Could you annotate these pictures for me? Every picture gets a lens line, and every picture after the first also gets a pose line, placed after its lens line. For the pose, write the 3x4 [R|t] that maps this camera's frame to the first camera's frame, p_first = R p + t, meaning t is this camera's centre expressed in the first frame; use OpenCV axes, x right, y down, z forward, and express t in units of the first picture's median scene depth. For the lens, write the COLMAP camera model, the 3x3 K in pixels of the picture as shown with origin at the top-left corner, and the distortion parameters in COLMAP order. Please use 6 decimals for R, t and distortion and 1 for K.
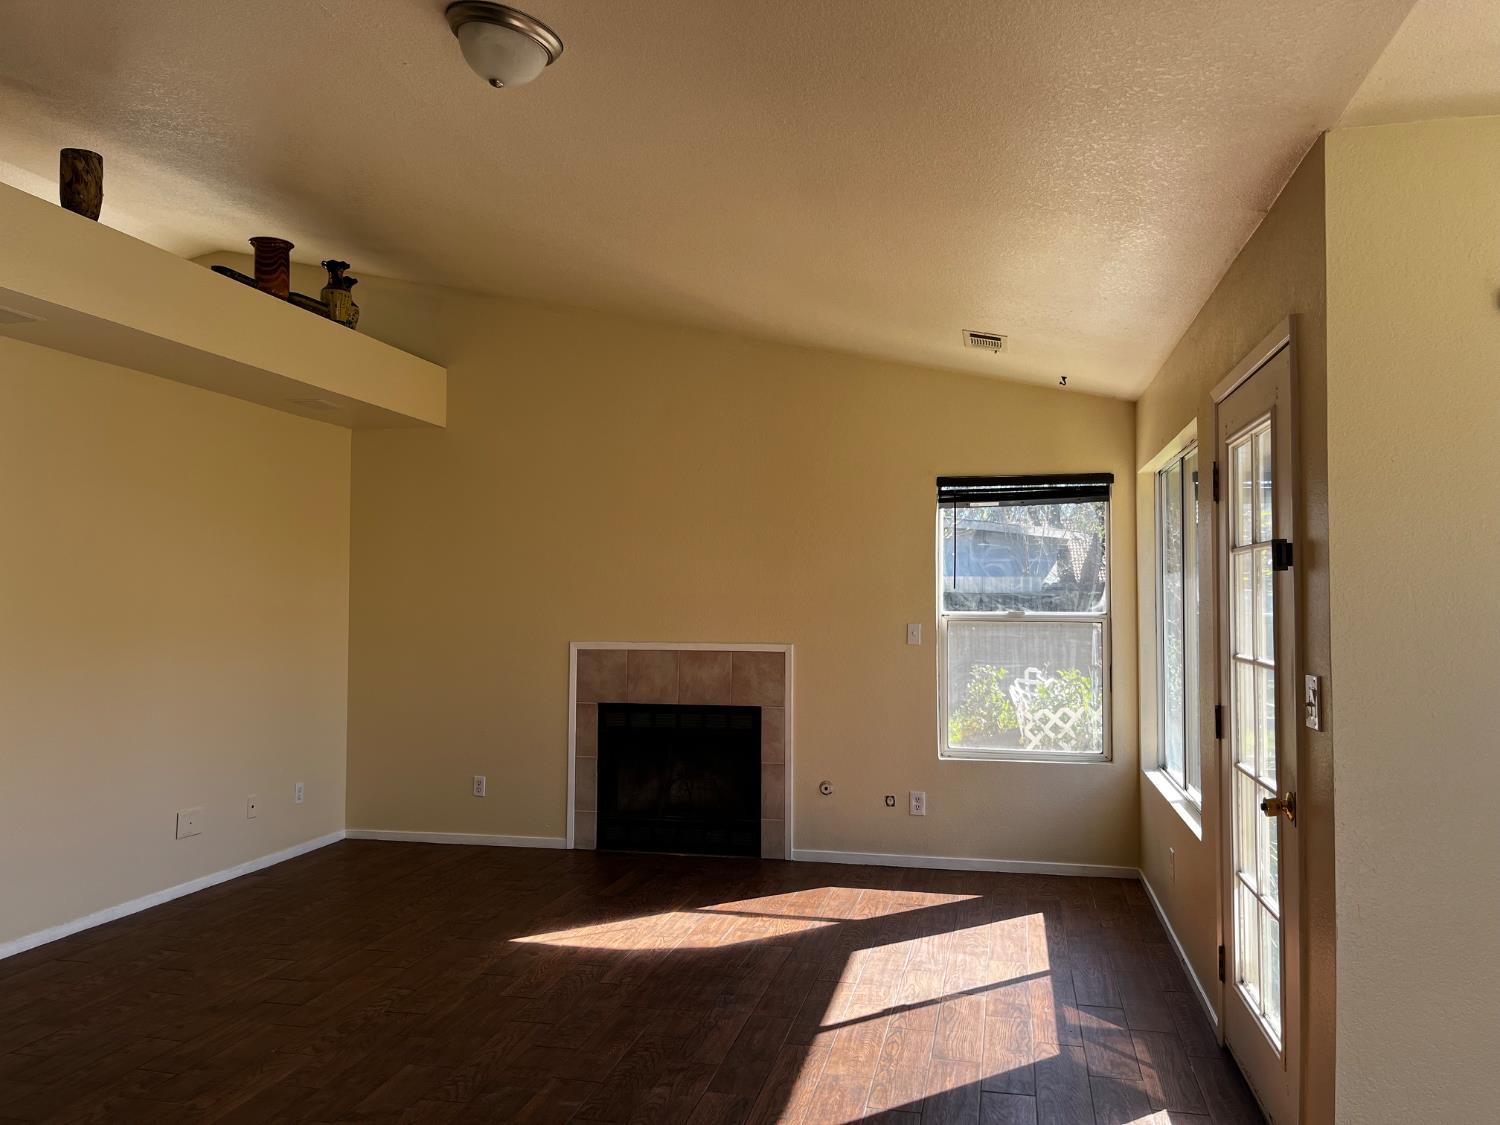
lens RADIAL K [[1141.7, 0, 745.9], [0, 1141.7, 562.8], [0, 0, 1]] dist [0.041201, -0.012815]
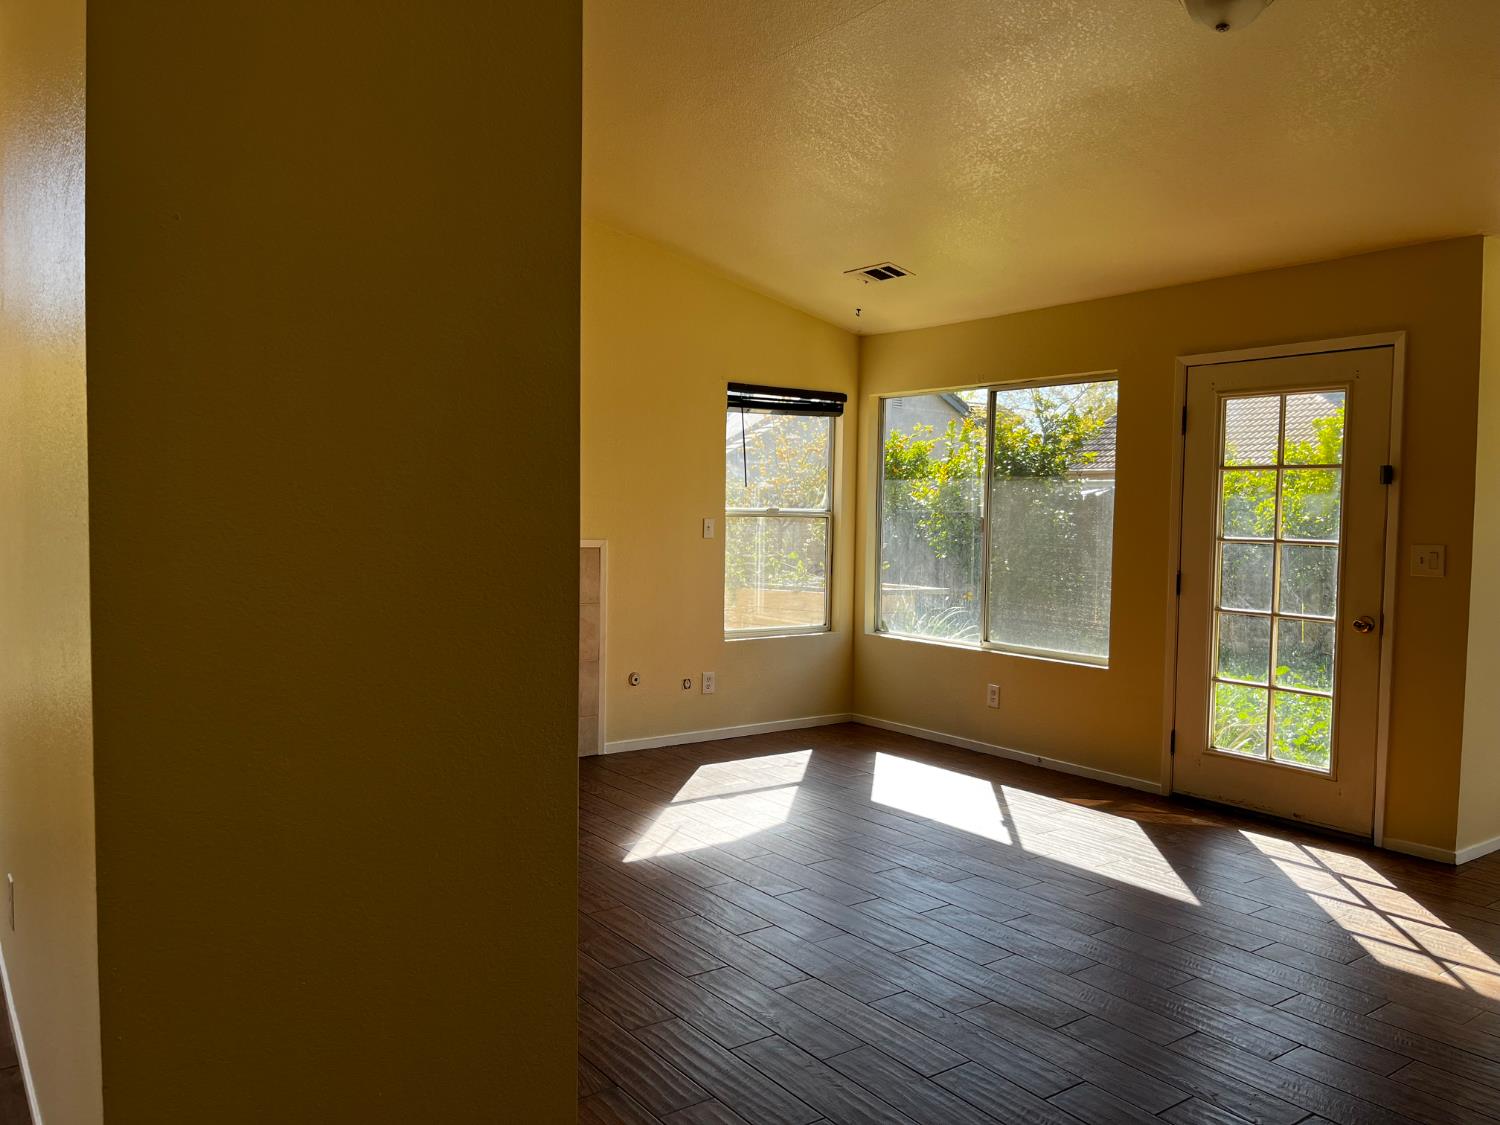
lens RADIAL K [[1141.7, 0, 754.1], [0, 1141.7, 577.5], [0, 0, 1]] dist [0.041201, -0.012815]
pose [[0.654150, -0.038893, 0.755364, -0.644192], [-0.041665, 0.995308, 0.087330, 0.013262], [-0.755216, -0.088599, 0.649460, 0.270217]]
